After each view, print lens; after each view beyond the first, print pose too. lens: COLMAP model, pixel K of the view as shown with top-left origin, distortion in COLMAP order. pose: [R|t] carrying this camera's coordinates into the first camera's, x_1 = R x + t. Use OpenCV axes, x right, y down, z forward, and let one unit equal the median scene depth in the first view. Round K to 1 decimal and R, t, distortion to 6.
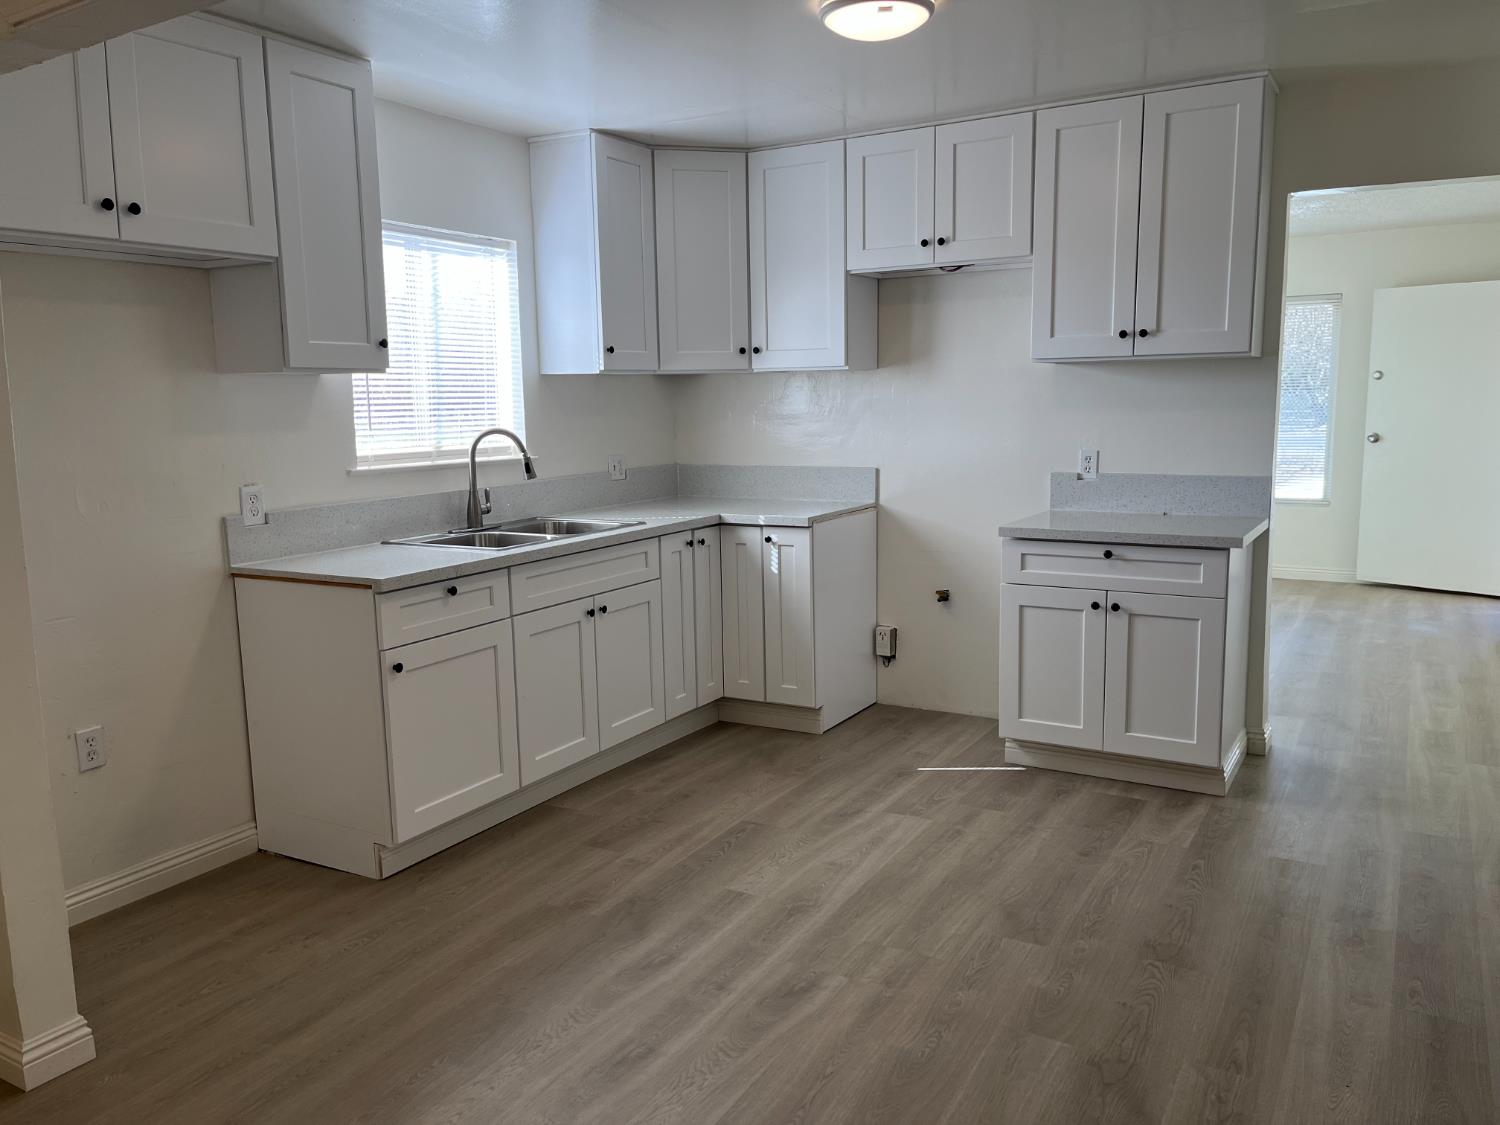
lens RADIAL K [[1144.8, 0, 745.9], [0, 1144.8, 552.0], [0, 0, 1]] dist [0.056652, -0.084096]
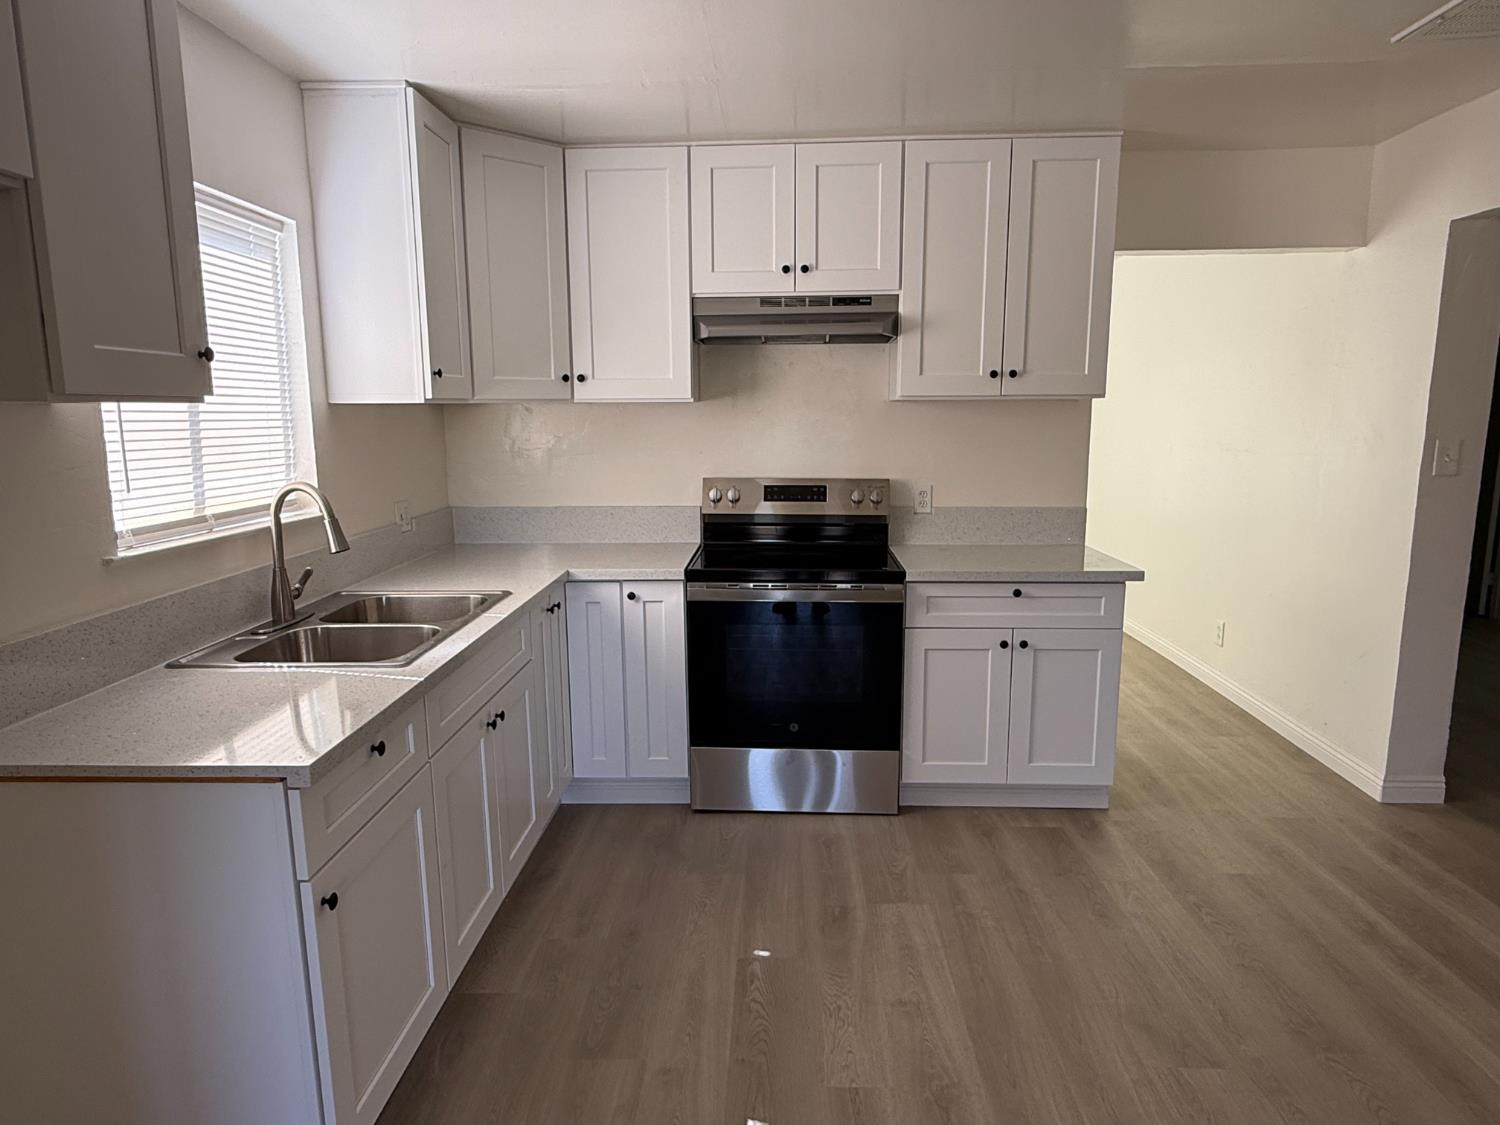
lens RADIAL K [[920.7, 0, 746.3], [0, 920.7, 566.1], [0, 0, 1]] dist [0.005669, -0.002600]
pose [[0.883816, -0.067007, 0.463012, -0.255772], [0.055420, 0.997717, 0.038601, -0.063190], [-0.464541, -0.008456, 0.885511, 0.378472]]
